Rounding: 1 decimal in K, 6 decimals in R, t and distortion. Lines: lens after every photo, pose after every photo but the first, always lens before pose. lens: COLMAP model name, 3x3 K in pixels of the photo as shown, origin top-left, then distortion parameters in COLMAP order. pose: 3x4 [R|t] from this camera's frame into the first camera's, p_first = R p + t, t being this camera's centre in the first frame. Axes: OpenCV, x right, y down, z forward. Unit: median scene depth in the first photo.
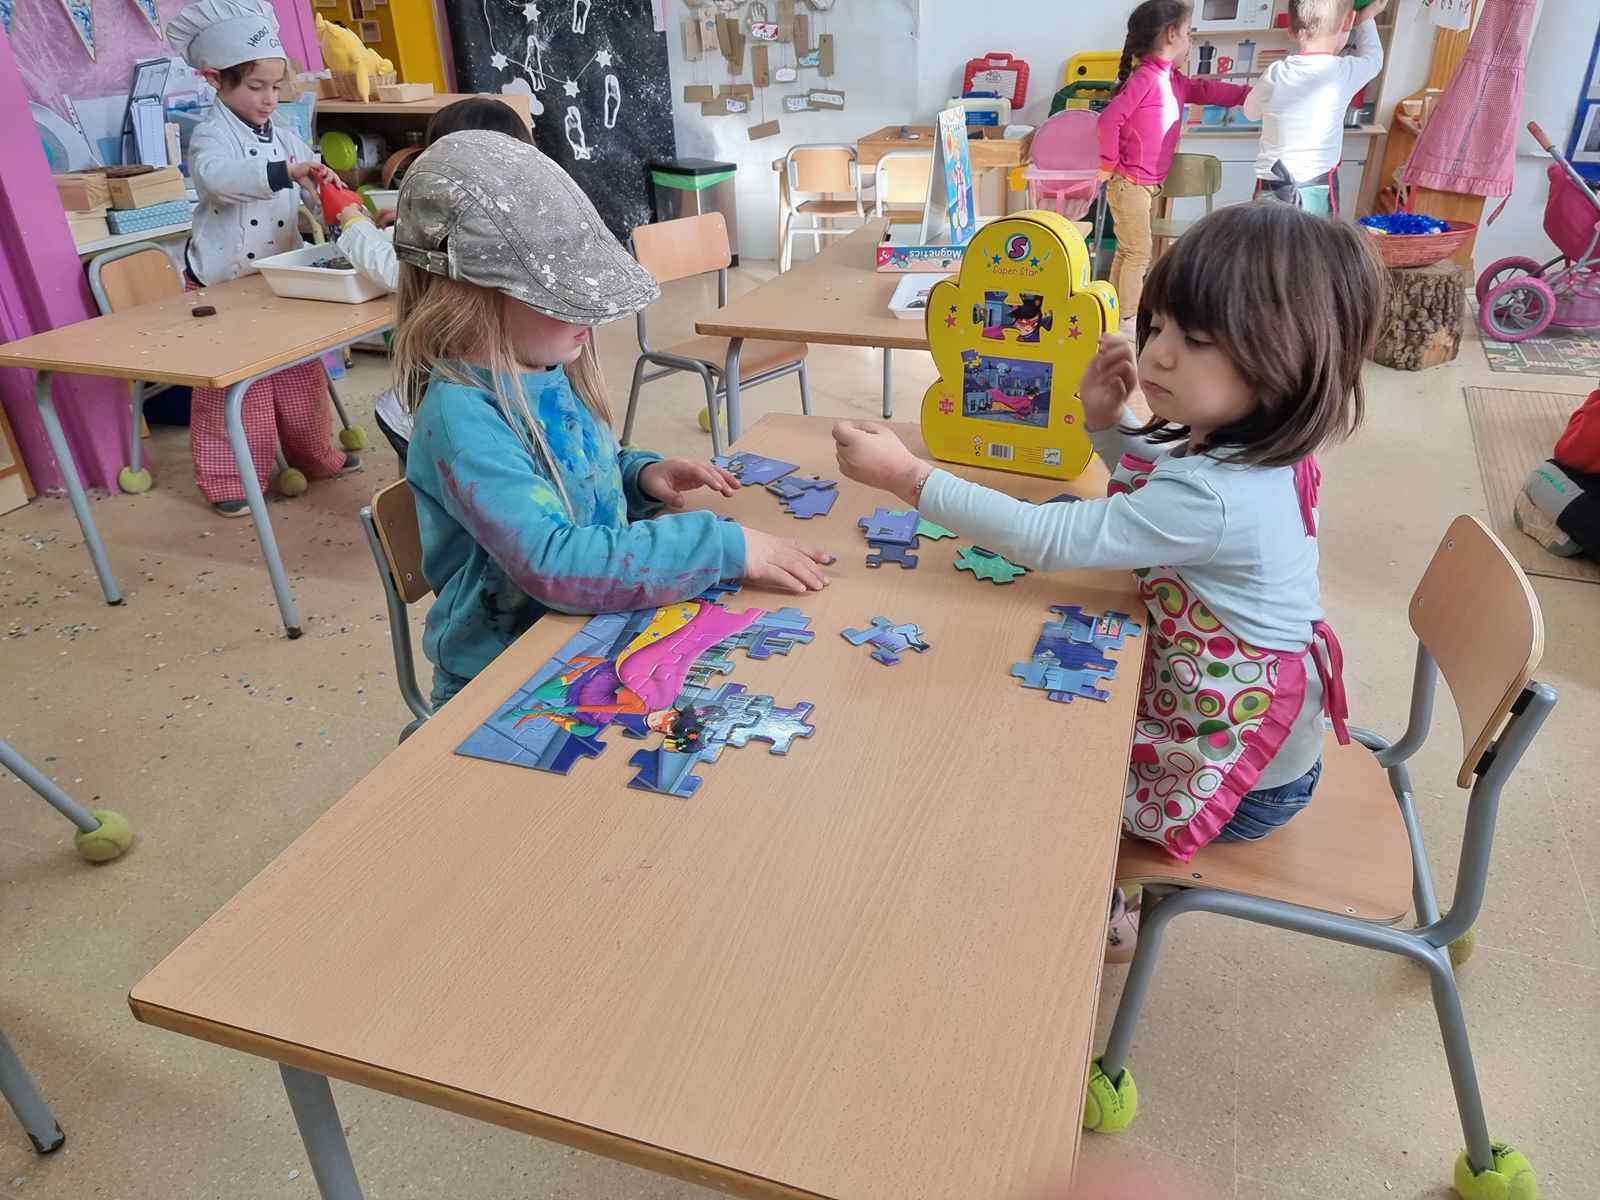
lens RADIAL K [[1184.8, 0, 800.0], [0, 1184.8, 600.0], [0, 0, 1]] dist [0.002749, 0.010533]
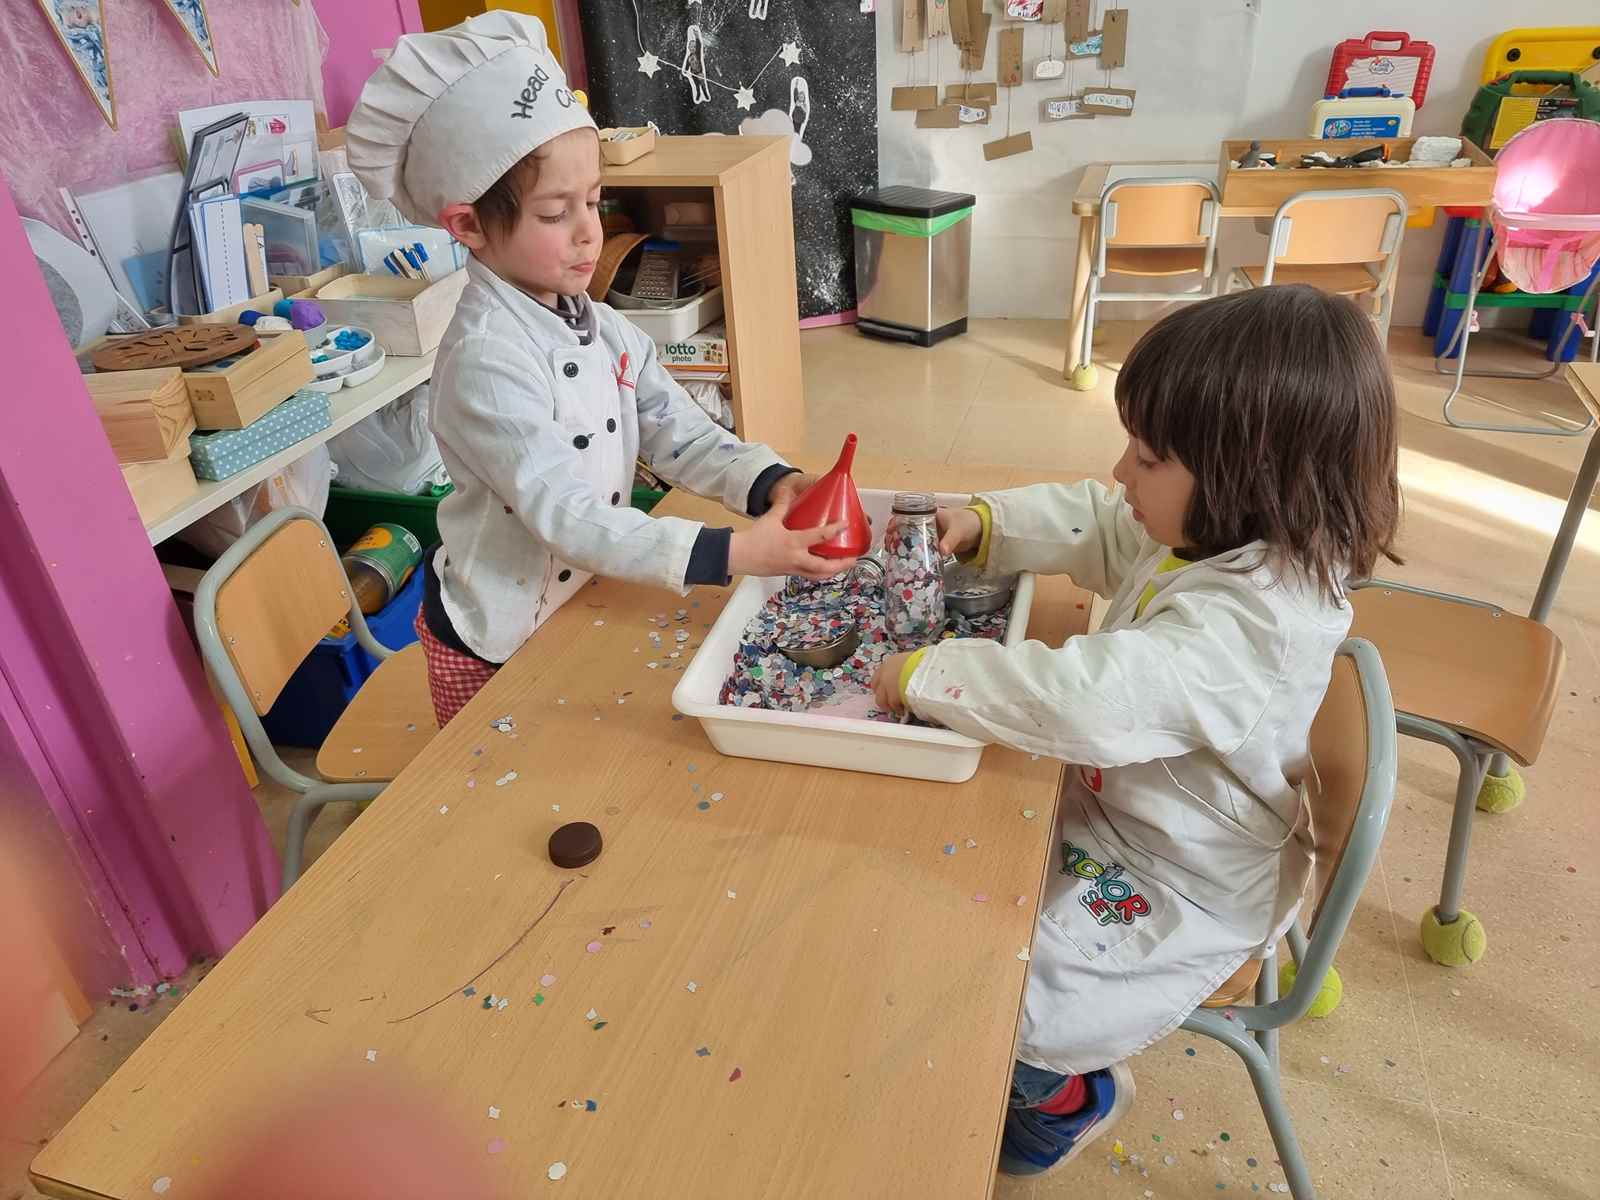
lens RADIAL K [[1161.4, 0, 800.0], [0, 1161.4, 600.0], [0, 0, 1]] dist [0.004517, -0.002398]
pose [[0.996917, -0.058148, 0.052676, -0.218149], [0.055924, 0.997520, 0.042743, -0.164214], [-0.055031, -0.039666, 0.997696, 0.301574]]
